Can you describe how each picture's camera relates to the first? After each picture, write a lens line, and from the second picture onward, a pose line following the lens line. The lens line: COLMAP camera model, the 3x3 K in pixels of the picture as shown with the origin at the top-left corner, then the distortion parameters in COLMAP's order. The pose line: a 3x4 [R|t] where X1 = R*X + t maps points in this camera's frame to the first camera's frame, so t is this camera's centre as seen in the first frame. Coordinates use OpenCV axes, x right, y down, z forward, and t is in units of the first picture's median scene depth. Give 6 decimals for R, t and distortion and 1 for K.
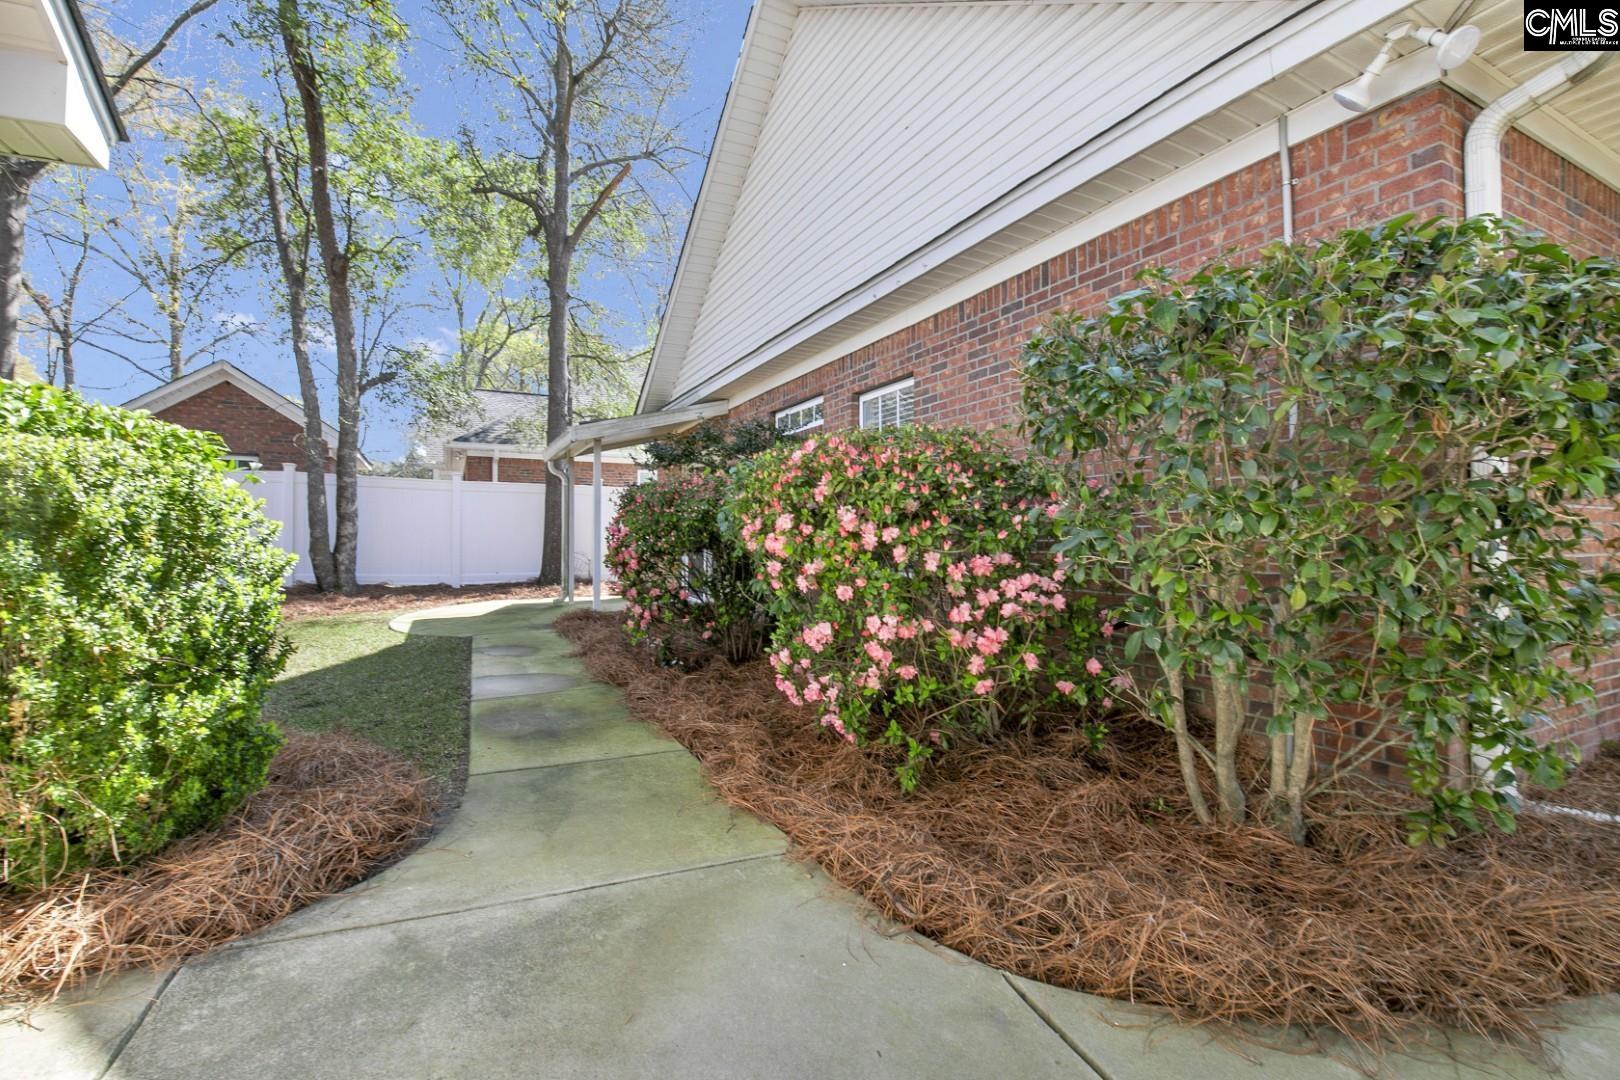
lens RADIAL K [[730.4, 0, 814.4], [0, 730.4, 539.3], [0, 0, 1]] dist [-0.007545, -0.007630]
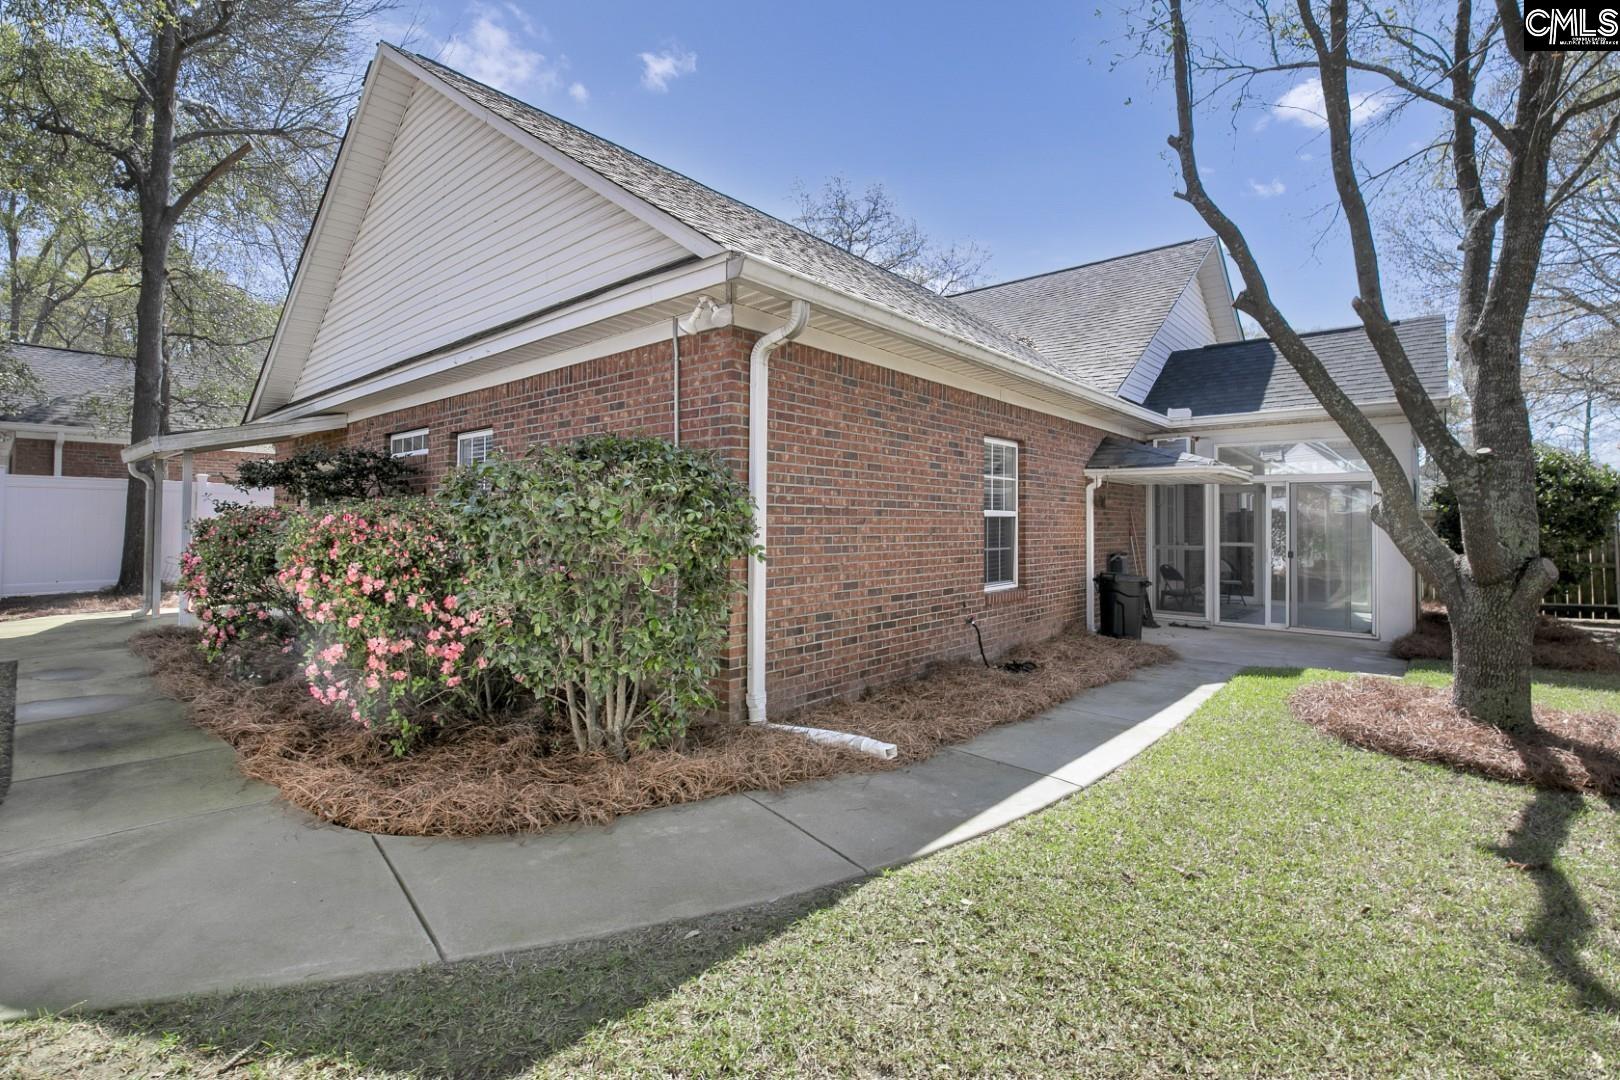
lens RADIAL K [[730.4, 0, 811.5], [0, 730.4, 512.5], [0, 0, 1]] dist [-0.007545, -0.007630]
pose [[0.922806, 0.012477, 0.385063, 0.270756], [-0.004896, 0.999775, -0.020663, -0.100163], [-0.385234, 0.017182, 0.922659, -0.567415]]
